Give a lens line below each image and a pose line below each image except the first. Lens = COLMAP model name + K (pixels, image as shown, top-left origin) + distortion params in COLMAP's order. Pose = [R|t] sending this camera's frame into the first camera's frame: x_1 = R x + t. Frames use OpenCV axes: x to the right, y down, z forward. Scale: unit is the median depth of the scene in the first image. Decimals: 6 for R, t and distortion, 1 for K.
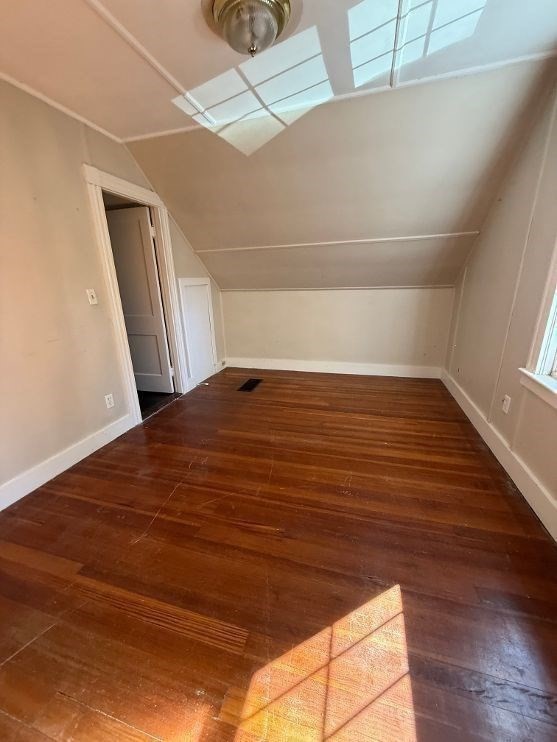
lens RADIAL K [[294.1, 0, 281.8], [0, 294.1, 367.6], [0, 0, 1]] dist [-0.000305, 0.000336]
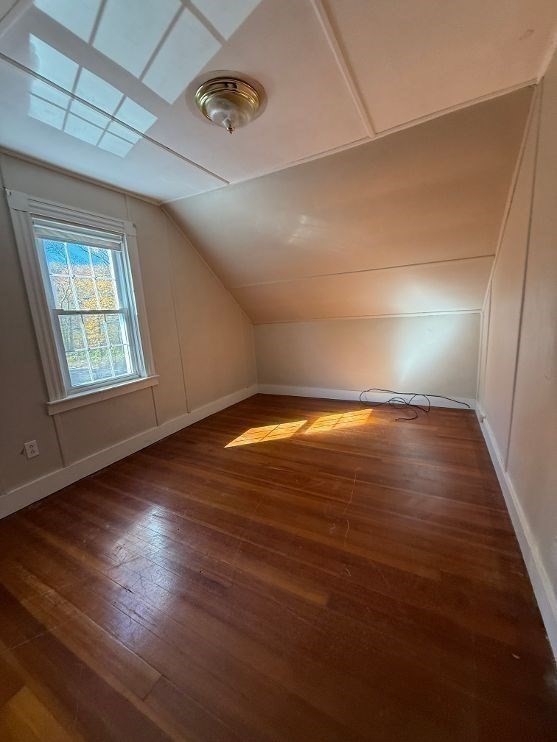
lens RADIAL K [[294.1, 0, 279.4], [0, 294.1, 371.6], [0, 0, 1]] dist [-0.000305, 0.000336]
pose [[-0.973949, 0.044258, 0.222404, -0.419518], [0.144751, 0.876297, 0.459511, -0.578568], [-0.174555, 0.479734, -0.859876, 1.983001]]
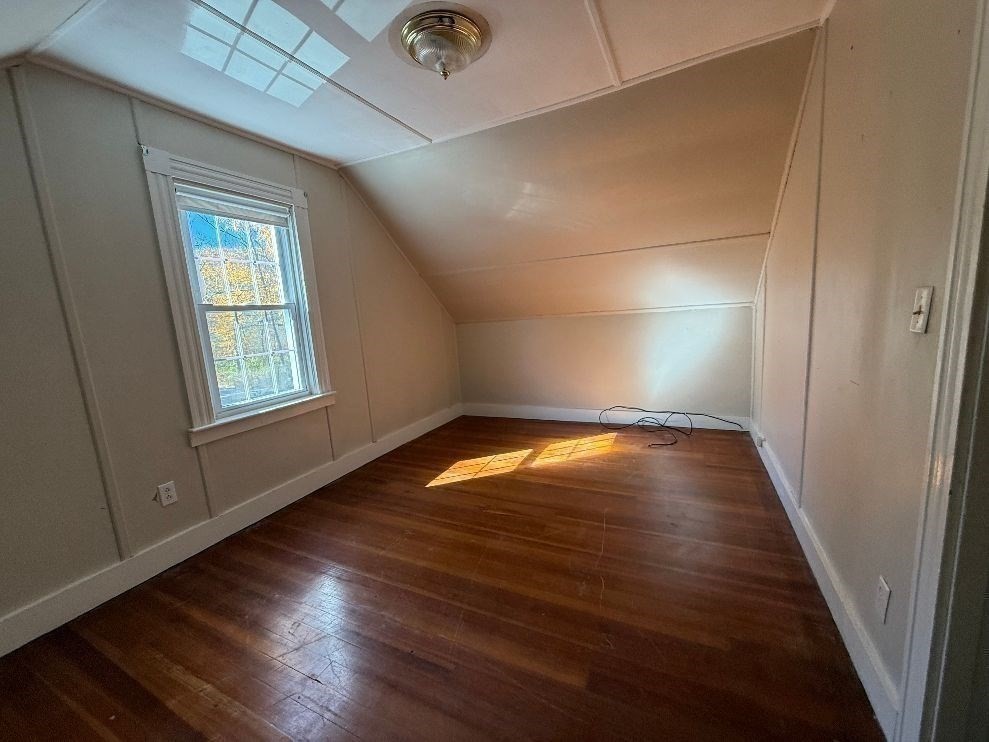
lens RADIAL K [[392.0, 0, 493.8], [0, 392.0, 374.4], [0, 0, 1]] dist [-0.000305, 0.000336]
pose [[-0.980954, 0.063425, 0.183592, -0.342293], [0.138942, 0.889623, 0.435046, -0.589036], [-0.135735, 0.452269, -0.881492, 2.022907]]
